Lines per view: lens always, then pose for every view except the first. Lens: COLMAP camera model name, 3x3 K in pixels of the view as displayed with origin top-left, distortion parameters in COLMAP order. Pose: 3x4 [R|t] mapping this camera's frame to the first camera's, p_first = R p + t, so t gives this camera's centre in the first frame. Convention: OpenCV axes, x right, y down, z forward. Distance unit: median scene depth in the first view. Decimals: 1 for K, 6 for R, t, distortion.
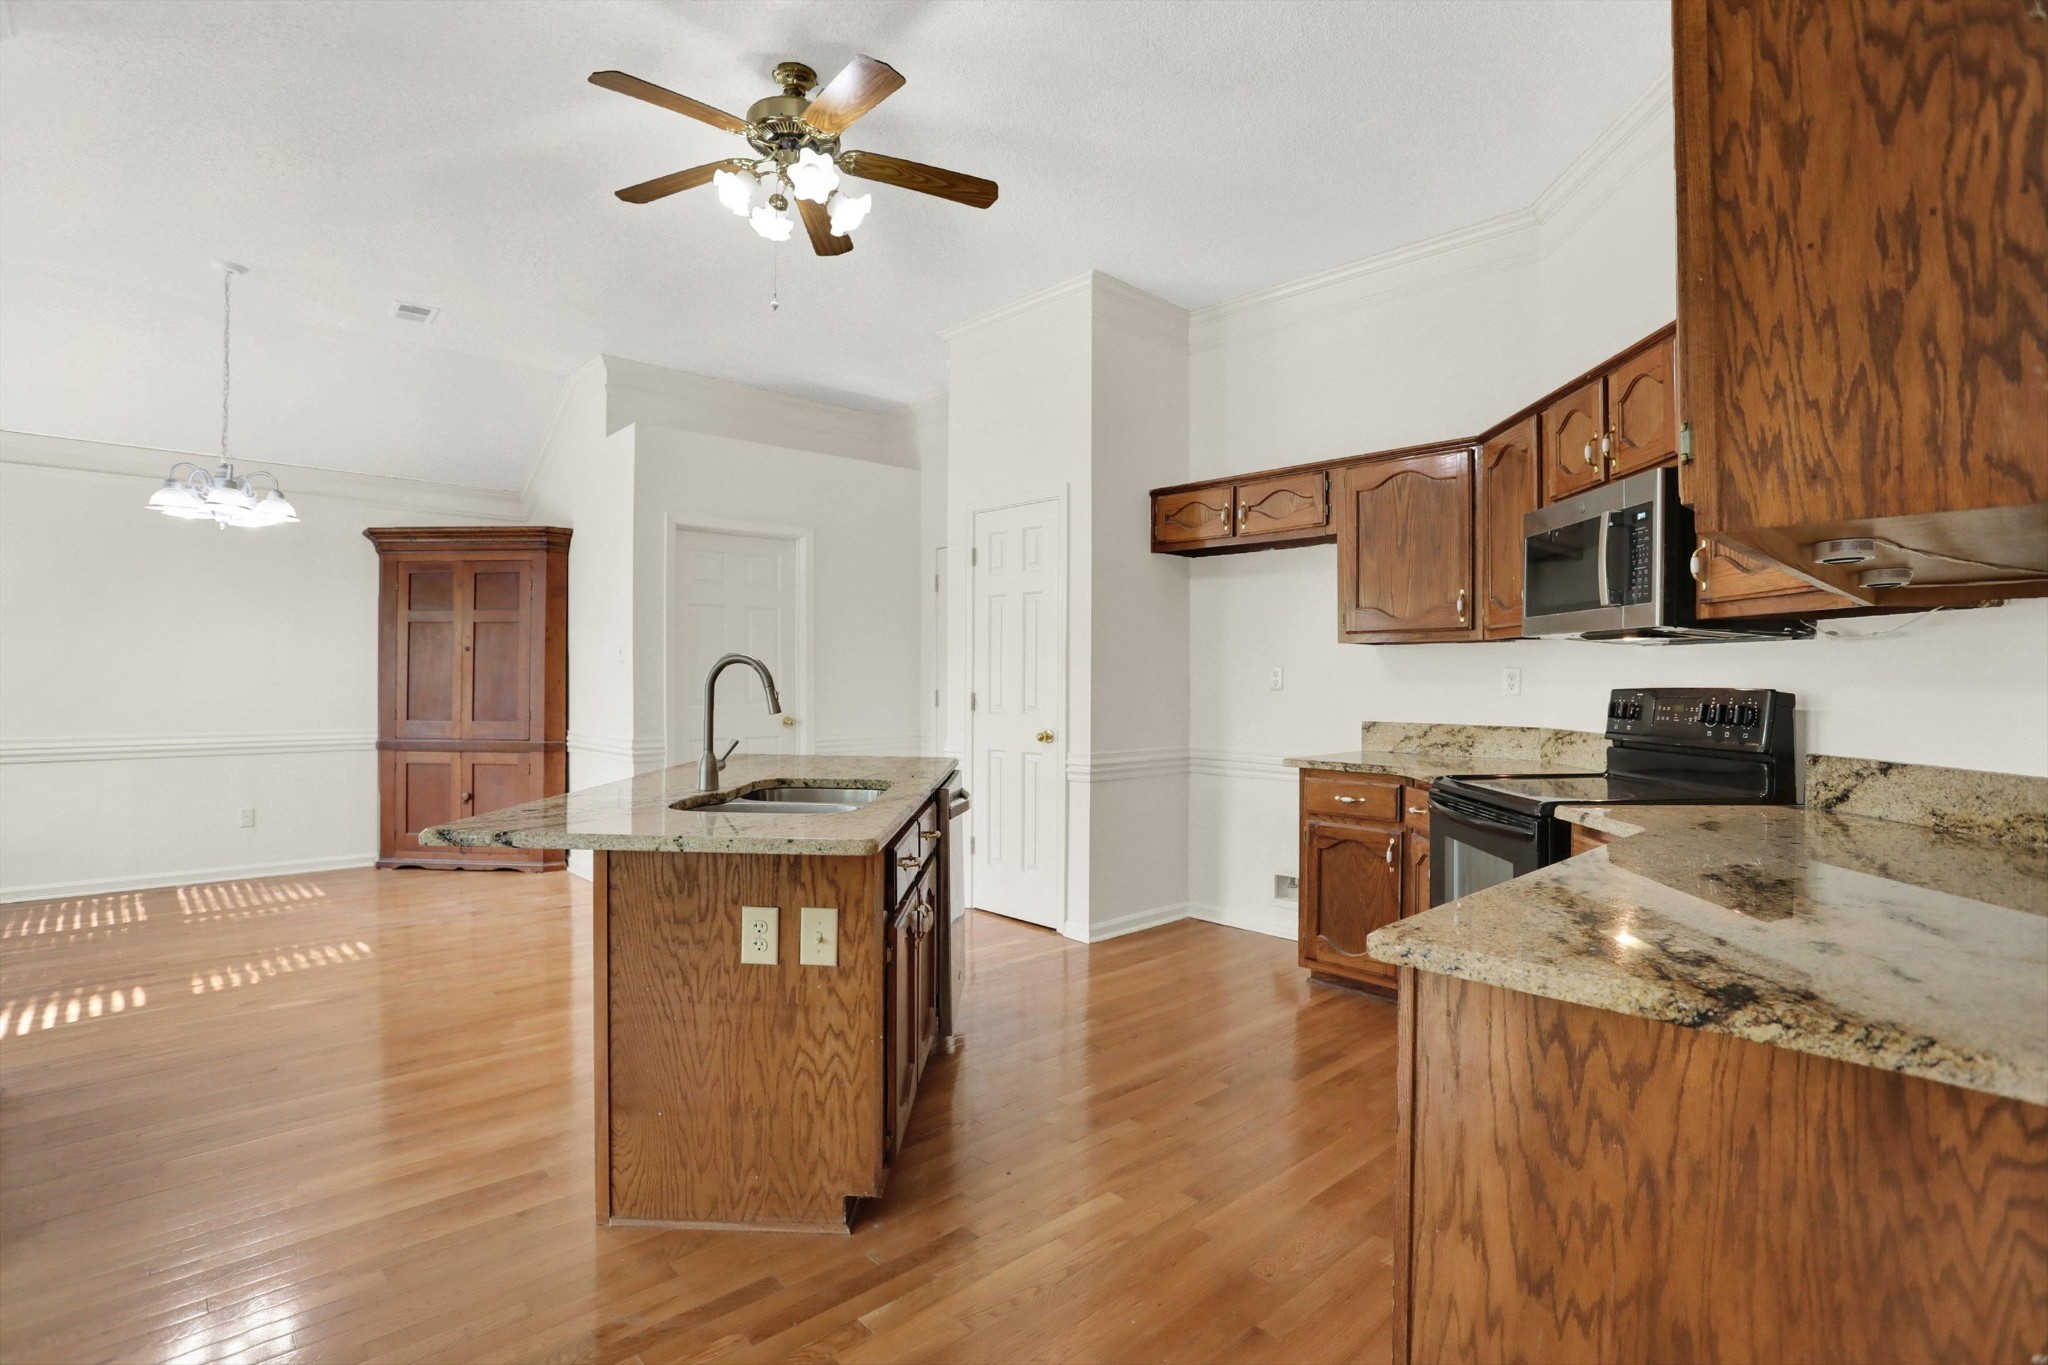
lens RADIAL K [[991.9, 0, 1026.3], [0, 991.9, 681.4], [0, 0, 1]] dist [-0.034514, 0.003319]
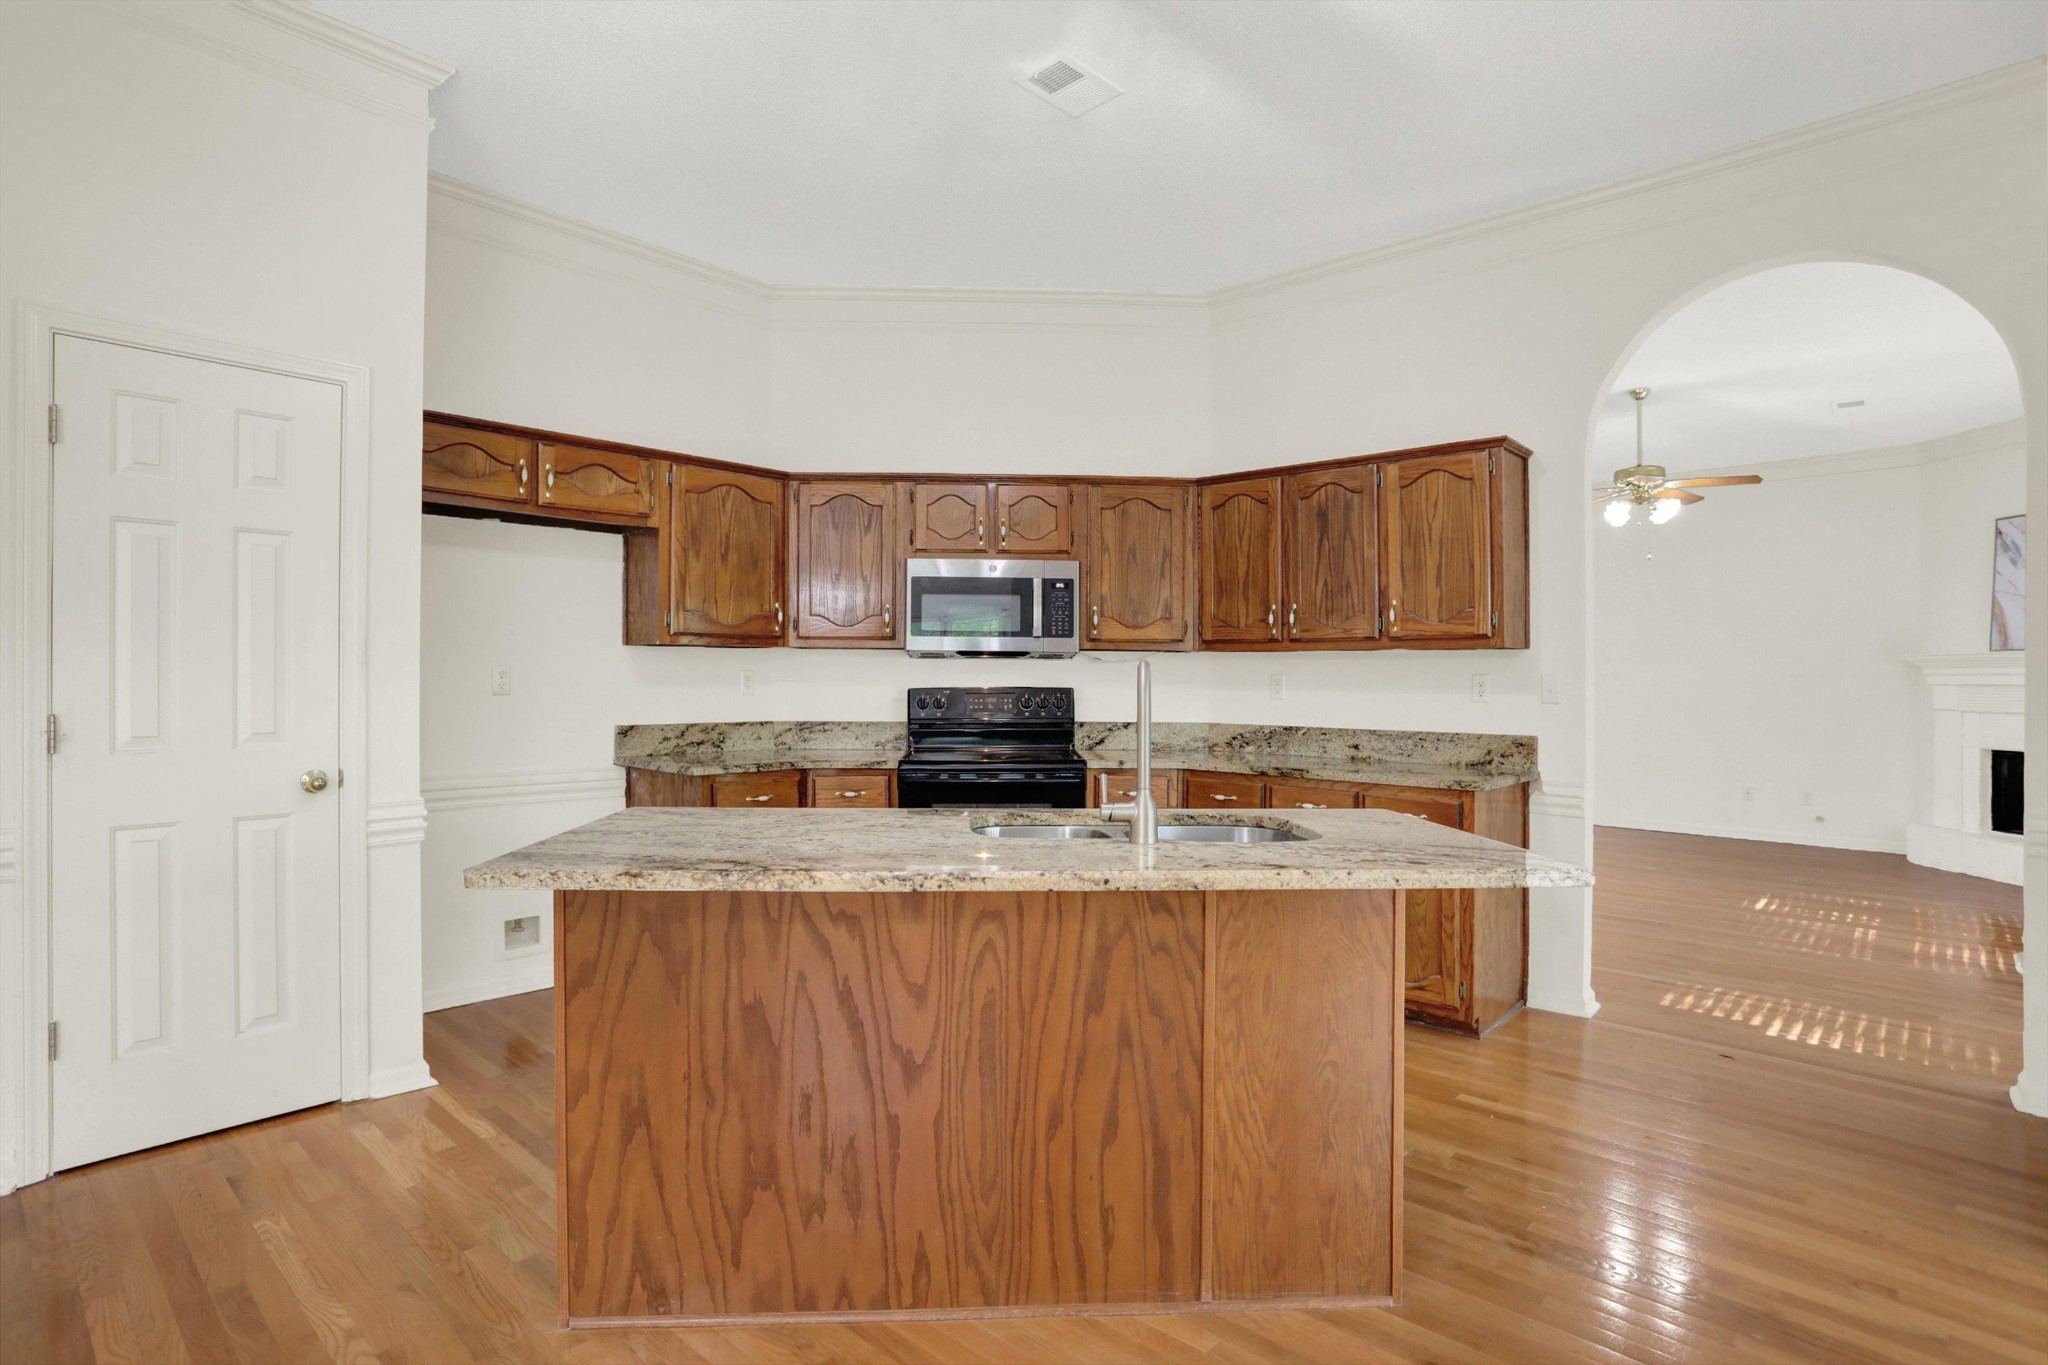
lens RADIAL K [[1040.2, 0, 1006.2], [0, 1040.2, 671.6], [0, 0, 1]] dist [-0.025932, 0.001199]
pose [[-0.042960, 0.000141, 0.999077, -0.739984], [-0.001091, 0.999999, -0.000188, -0.013130], [-0.999076, -0.001098, -0.042960, 0.754119]]
